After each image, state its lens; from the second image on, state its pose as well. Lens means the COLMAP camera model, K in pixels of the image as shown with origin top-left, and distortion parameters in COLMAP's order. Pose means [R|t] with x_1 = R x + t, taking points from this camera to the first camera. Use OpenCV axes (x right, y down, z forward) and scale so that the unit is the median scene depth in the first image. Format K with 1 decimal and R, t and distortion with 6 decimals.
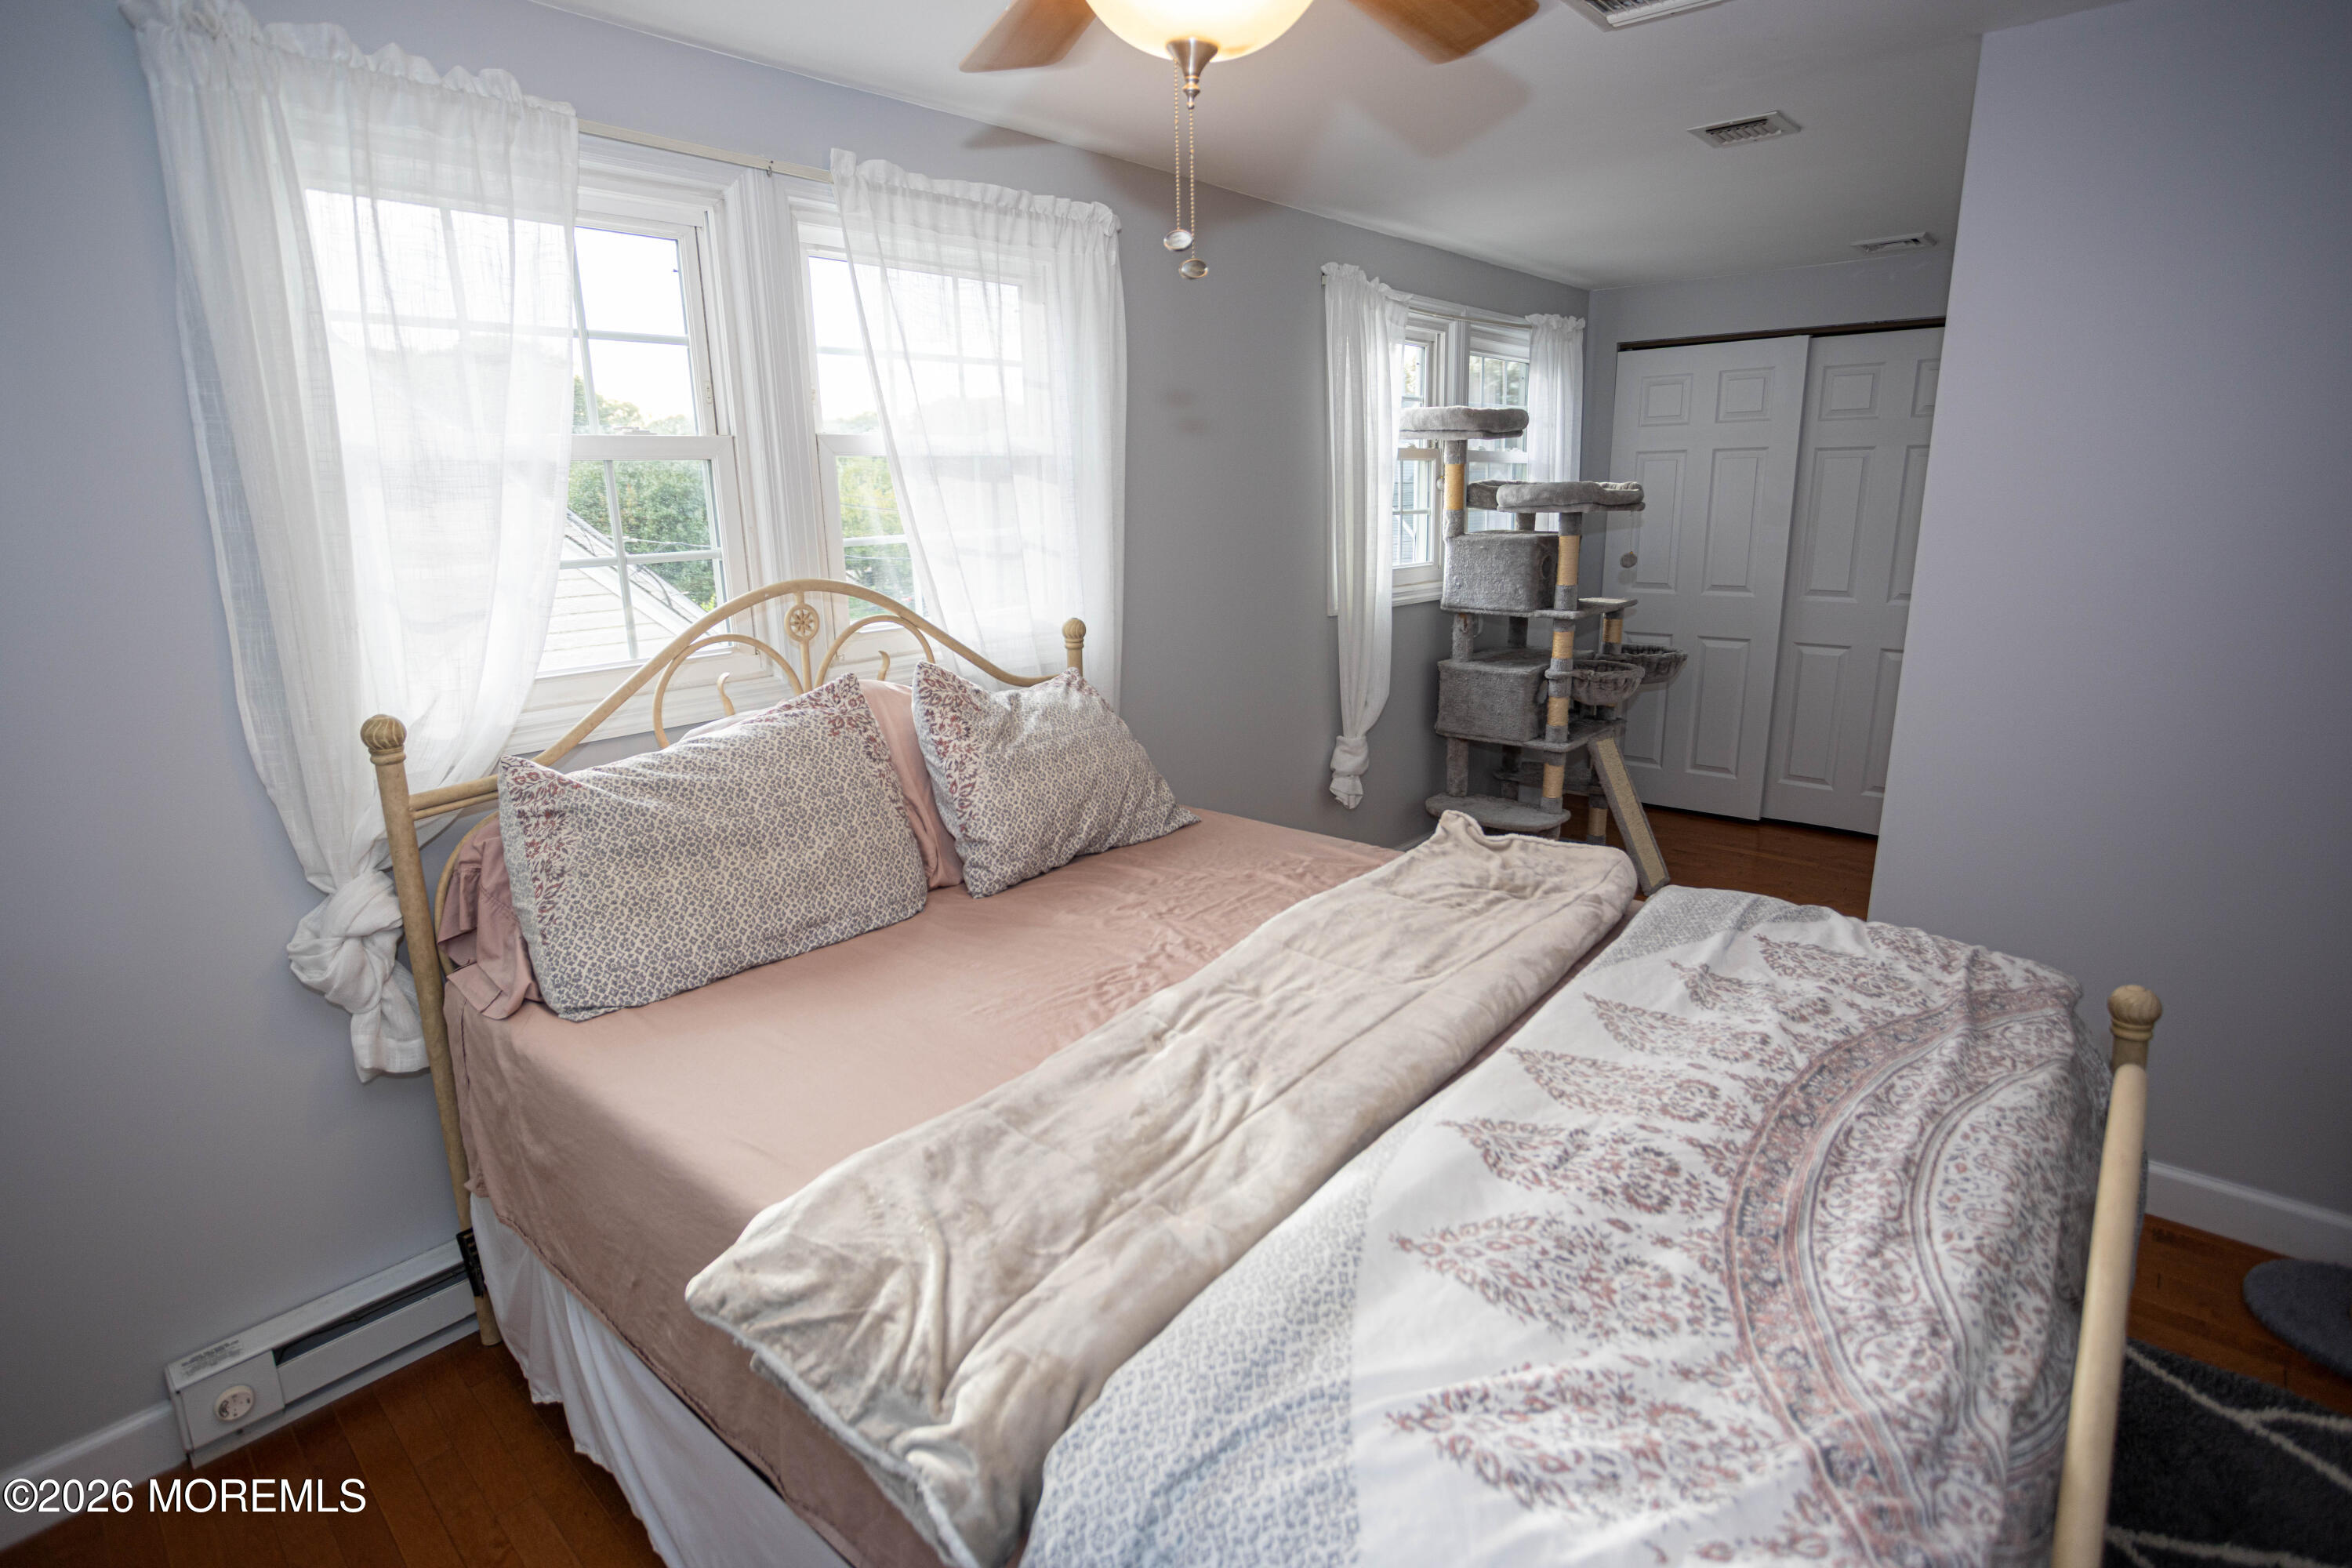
lens RADIAL K [[1148.0, 0, 1171.5], [0, 1148.0, 785.6], [0, 0, 1]] dist [-0.040980, 0.019676]
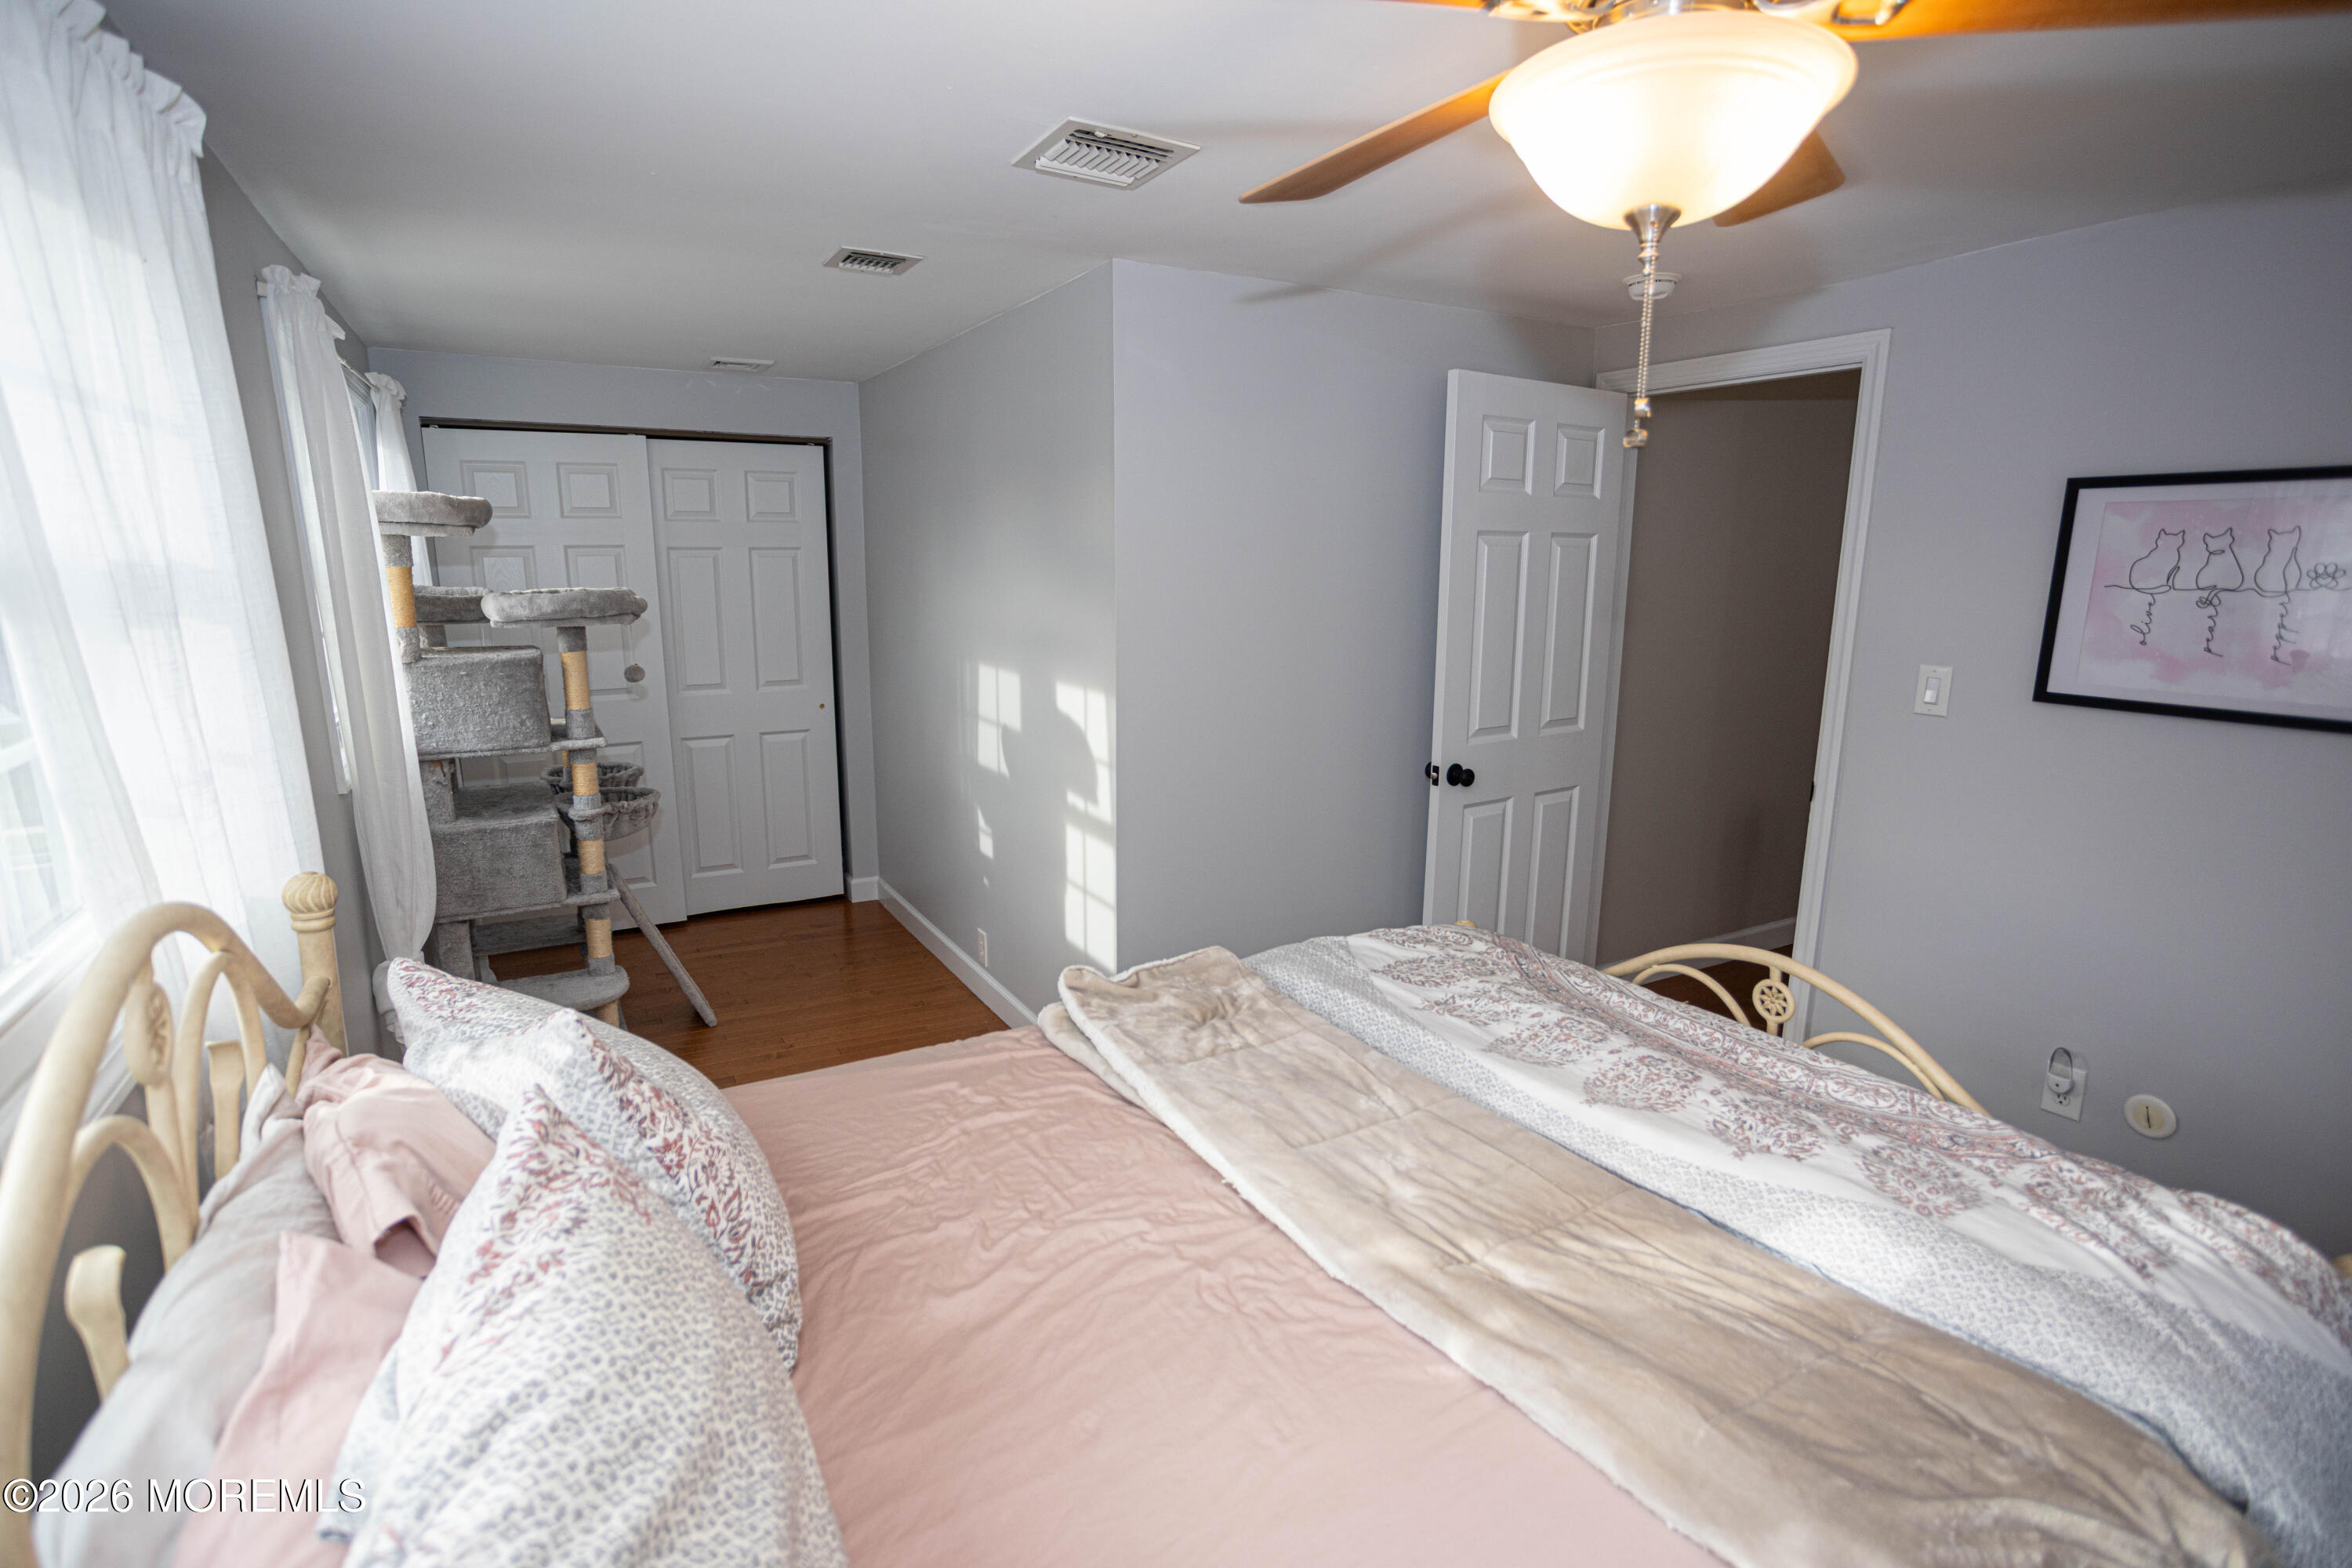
lens RADIAL K [[1148.0, 0, 1172.6], [0, 1148.0, 784.0], [0, 0, 1]] dist [-0.040980, 0.019676]
pose [[0.329959, -0.165922, 0.929299, -0.320961], [0.225787, 0.969730, 0.092973, -0.107333], [-0.916595, 0.179147, 0.357435, 0.325946]]
